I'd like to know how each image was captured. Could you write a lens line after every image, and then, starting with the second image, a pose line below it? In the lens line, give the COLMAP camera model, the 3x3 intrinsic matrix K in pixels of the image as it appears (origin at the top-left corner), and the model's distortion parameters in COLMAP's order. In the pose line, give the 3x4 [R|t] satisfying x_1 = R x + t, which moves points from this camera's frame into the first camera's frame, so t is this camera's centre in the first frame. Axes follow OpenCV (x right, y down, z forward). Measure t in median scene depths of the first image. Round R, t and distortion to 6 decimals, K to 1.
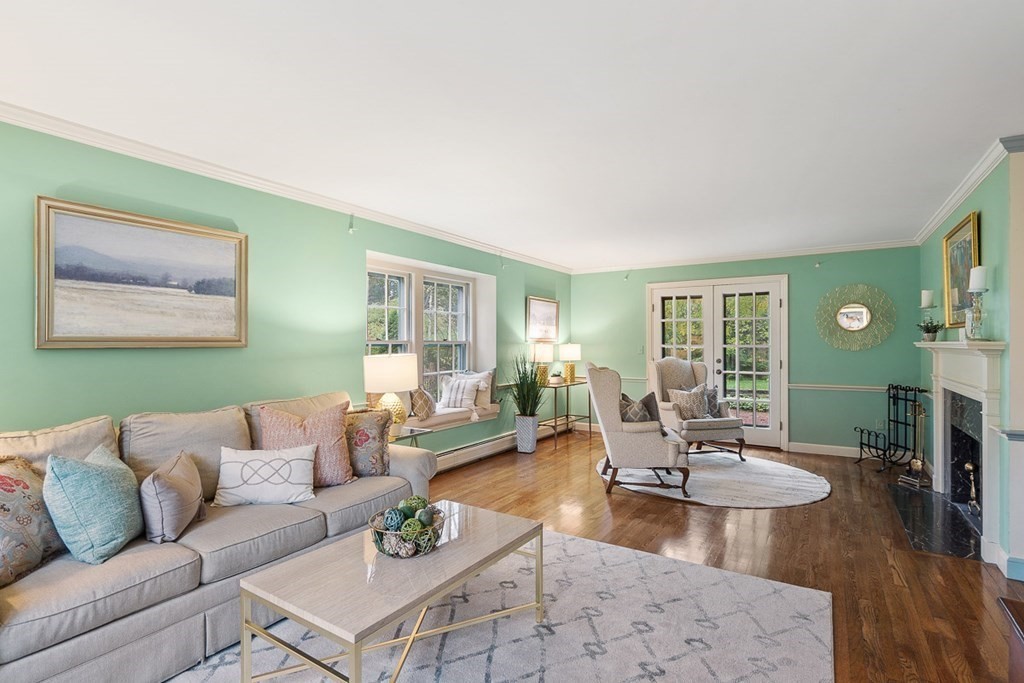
lens RADIAL K [[482.6, 0, 513.2], [0, 482.6, 343.3], [0, 0, 1]] dist [-0.003487, 0.001176]
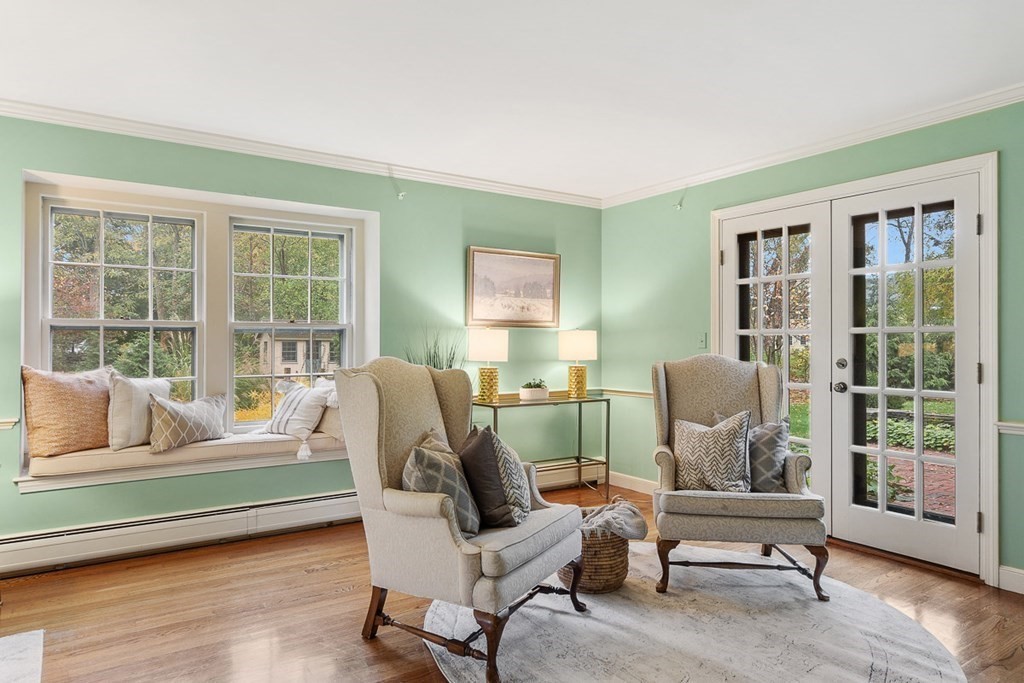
lens RADIAL K [[634.5, 0, 510.6], [0, 634.5, 341.9], [0, 0, 1]] dist [-0.002874, -0.003293]
pose [[0.920408, 0.000262, -0.390959, 0.397313], [-0.000532, 1.000000, -0.000580, 0.017644], [0.390959, 0.000742, 0.920408, 0.346970]]
